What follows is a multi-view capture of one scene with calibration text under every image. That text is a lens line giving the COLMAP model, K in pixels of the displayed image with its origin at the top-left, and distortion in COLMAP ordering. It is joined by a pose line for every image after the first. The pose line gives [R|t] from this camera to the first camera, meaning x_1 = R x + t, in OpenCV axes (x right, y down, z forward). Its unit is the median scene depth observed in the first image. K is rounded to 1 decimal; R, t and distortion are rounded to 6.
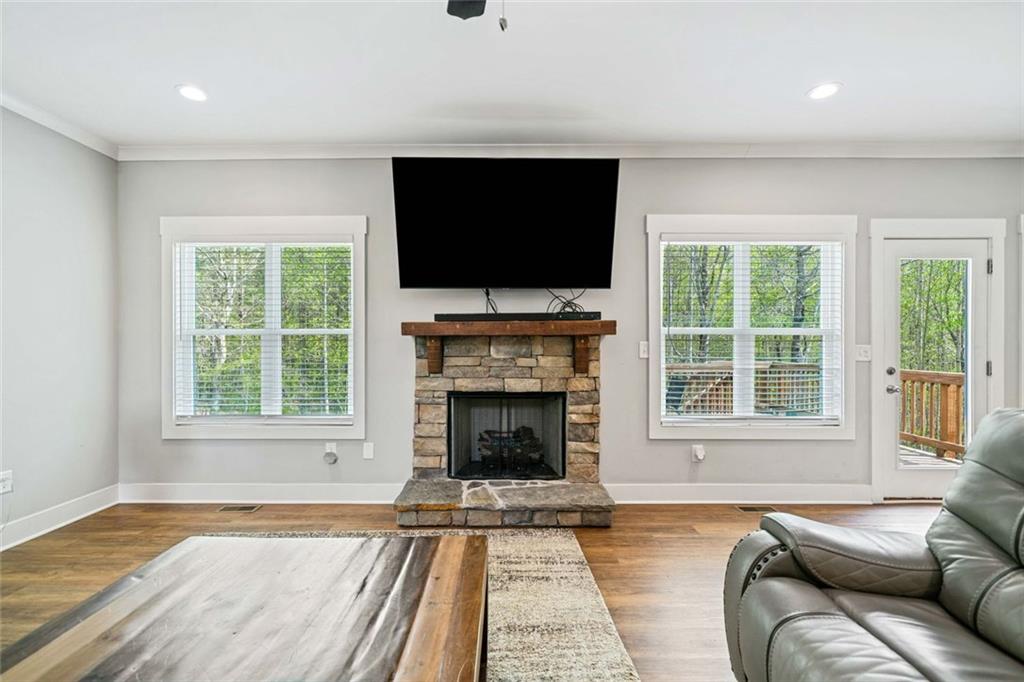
lens RADIAL K [[430.5, 0, 508.9], [0, 430.5, 344.5], [0, 0, 1]] dist [0.000600, 0.000232]
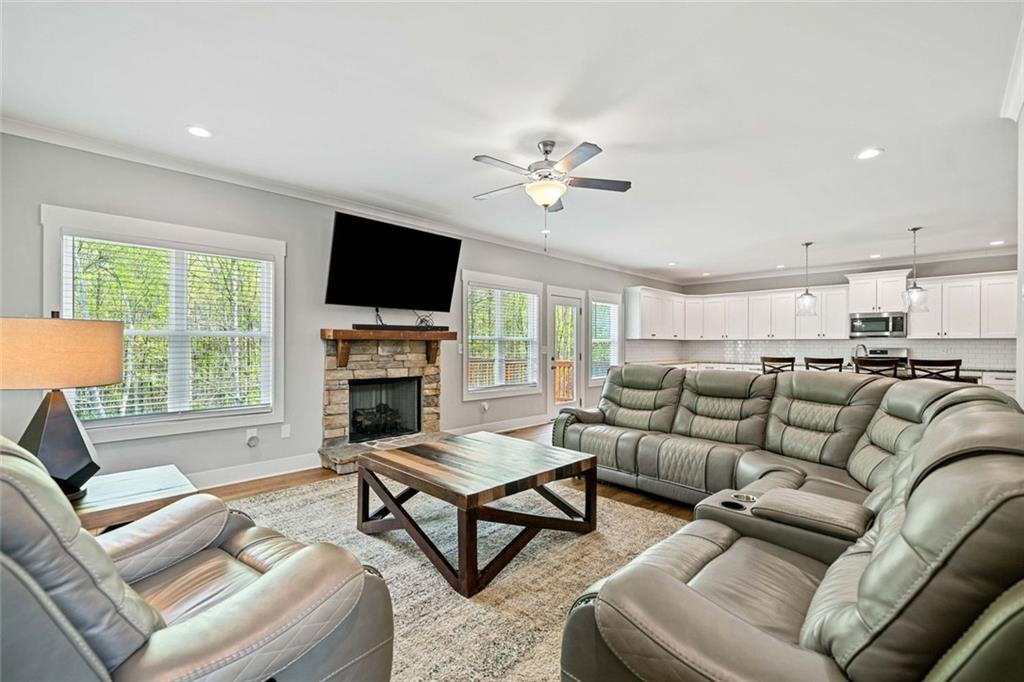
lens RADIAL K [[430.5, 0, 508.9], [0, 430.5, 344.5], [0, 0, 1]] dist [0.000600, 0.000232]
pose [[0.709277, 0.003402, 0.704922, -0.752962], [-0.002696, 0.999994, -0.002114, -0.002321], [-0.704925, -0.000401, 0.709282, -0.336941]]
